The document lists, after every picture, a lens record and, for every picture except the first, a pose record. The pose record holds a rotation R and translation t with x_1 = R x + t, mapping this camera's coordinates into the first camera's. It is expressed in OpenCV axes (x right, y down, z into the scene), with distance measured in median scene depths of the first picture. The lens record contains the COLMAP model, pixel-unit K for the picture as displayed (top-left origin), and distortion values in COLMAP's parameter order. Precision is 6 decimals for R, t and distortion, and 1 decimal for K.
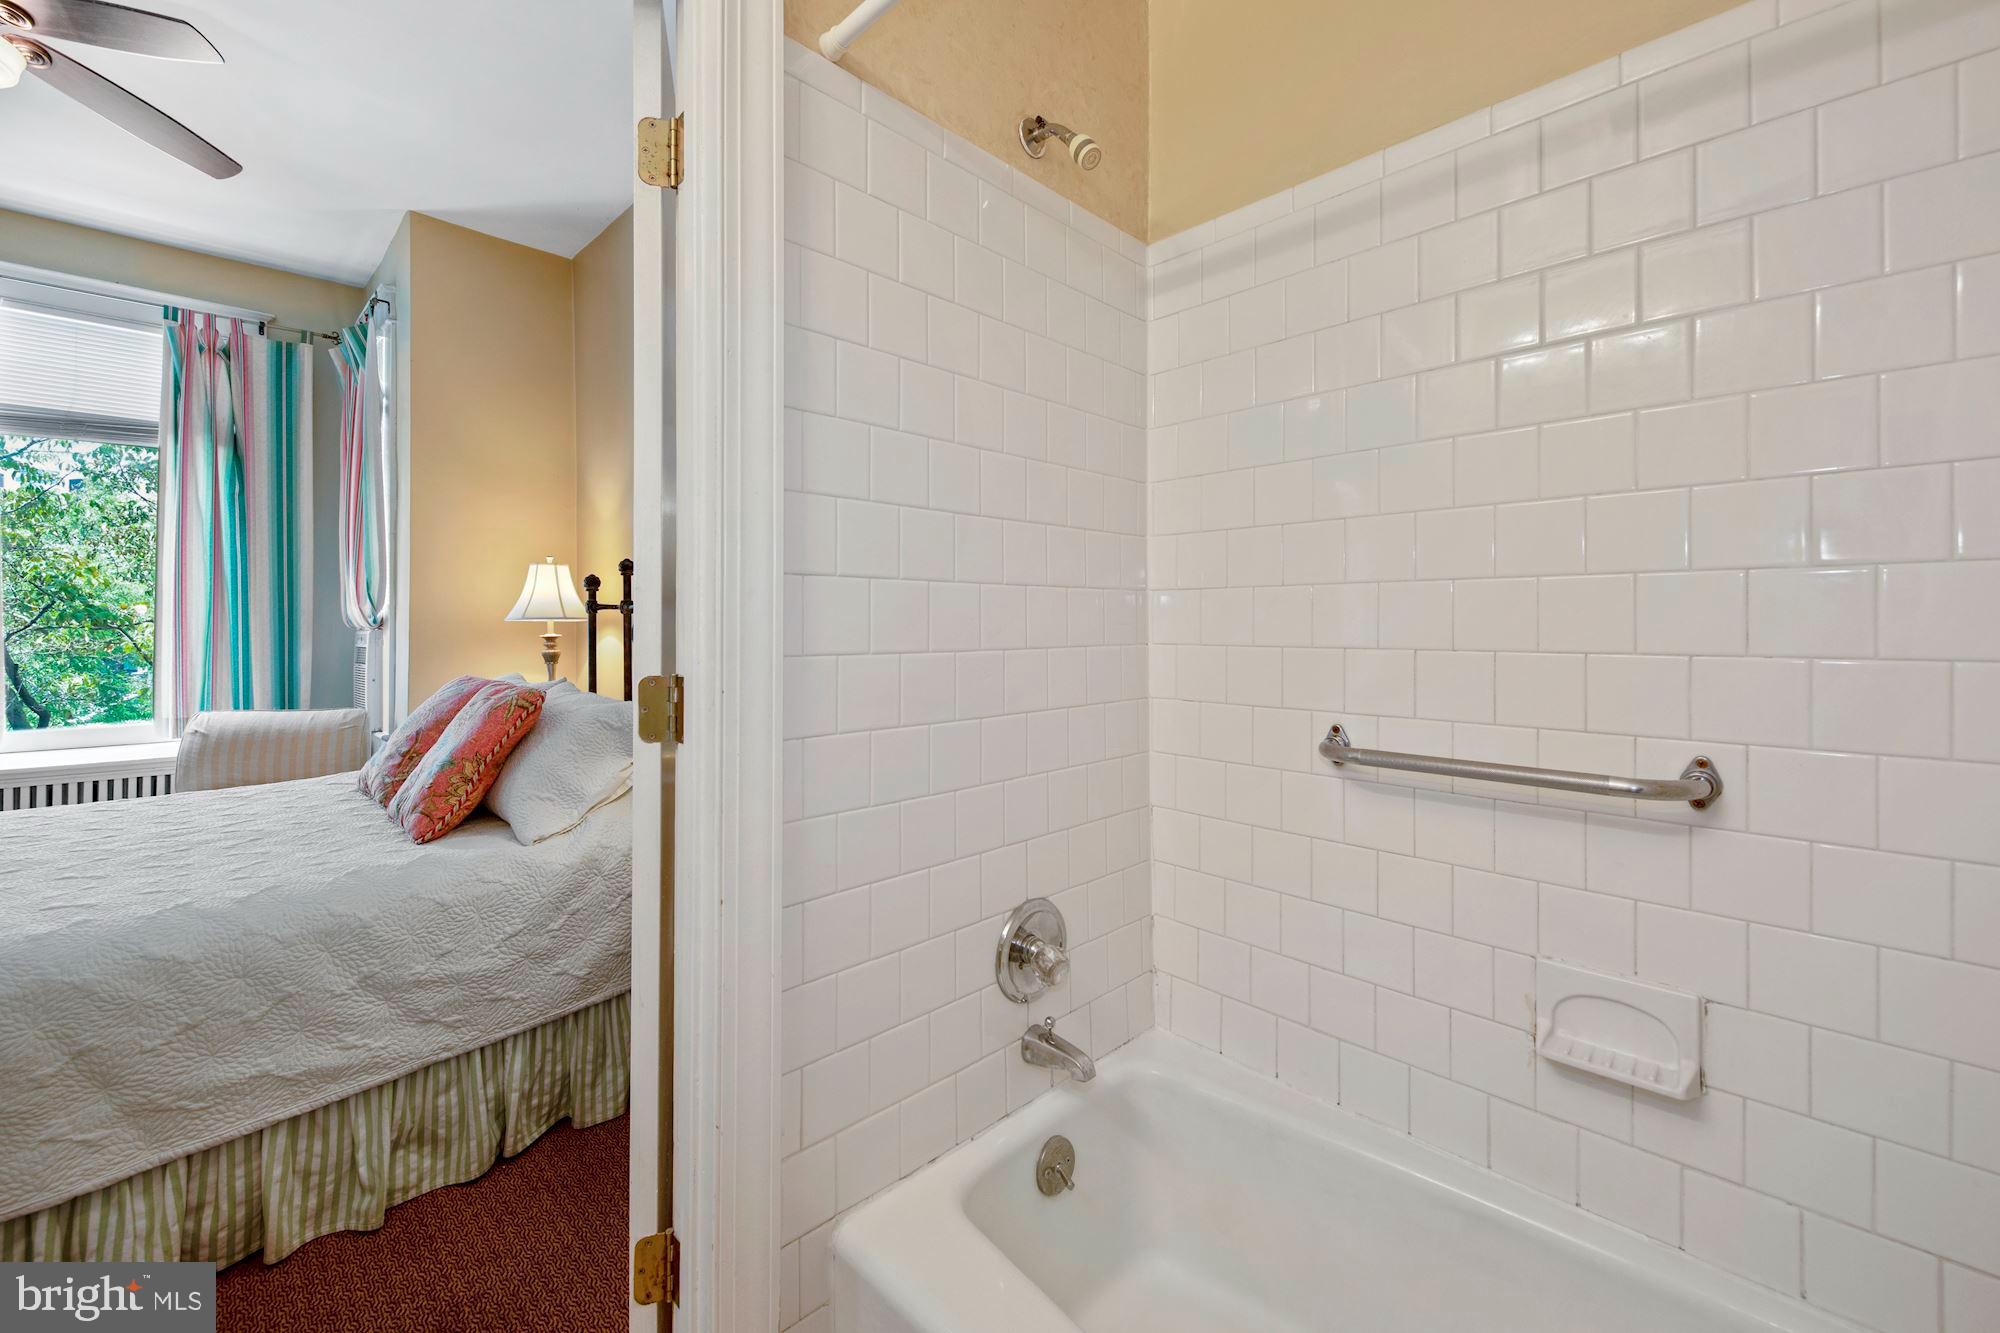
lens RADIAL K [[803.9, 0, 1005.9], [0, 803.9, 647.0], [0, 0, 1]] dist [-0.003741, -0.000882]
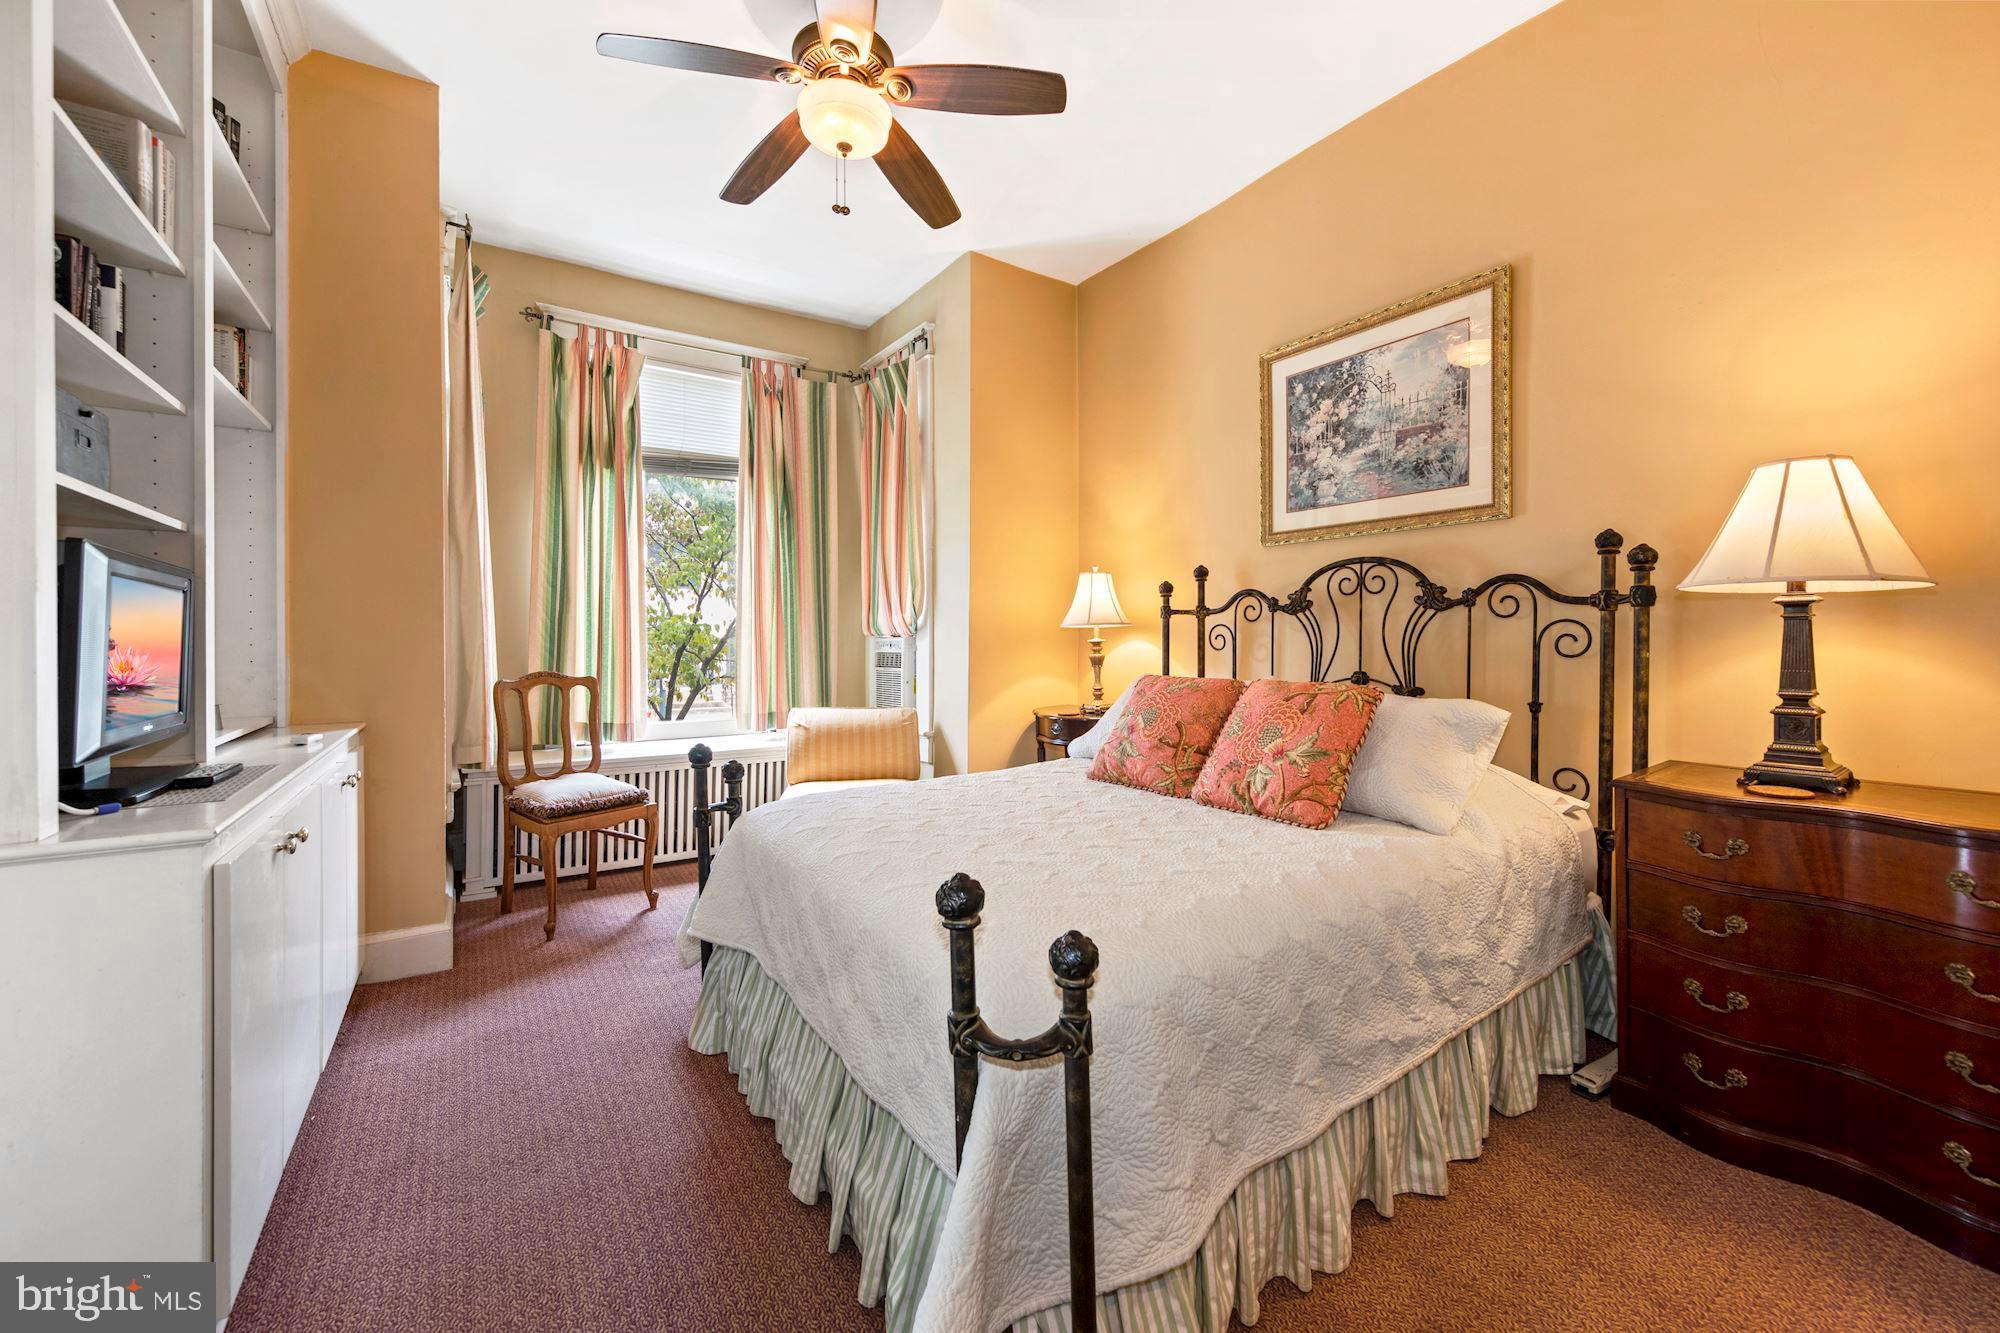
lens RADIAL K [[803.9, 0, 1004.5], [0, 803.9, 658.9], [0, 0, 1]] dist [-0.003741, -0.000882]
pose [[0.979780, -0.000054, -0.200078, -0.453186], [-0.000707, 0.999993, -0.003731, 0.012784], [0.200077, 0.003797, 0.979773, -0.056029]]
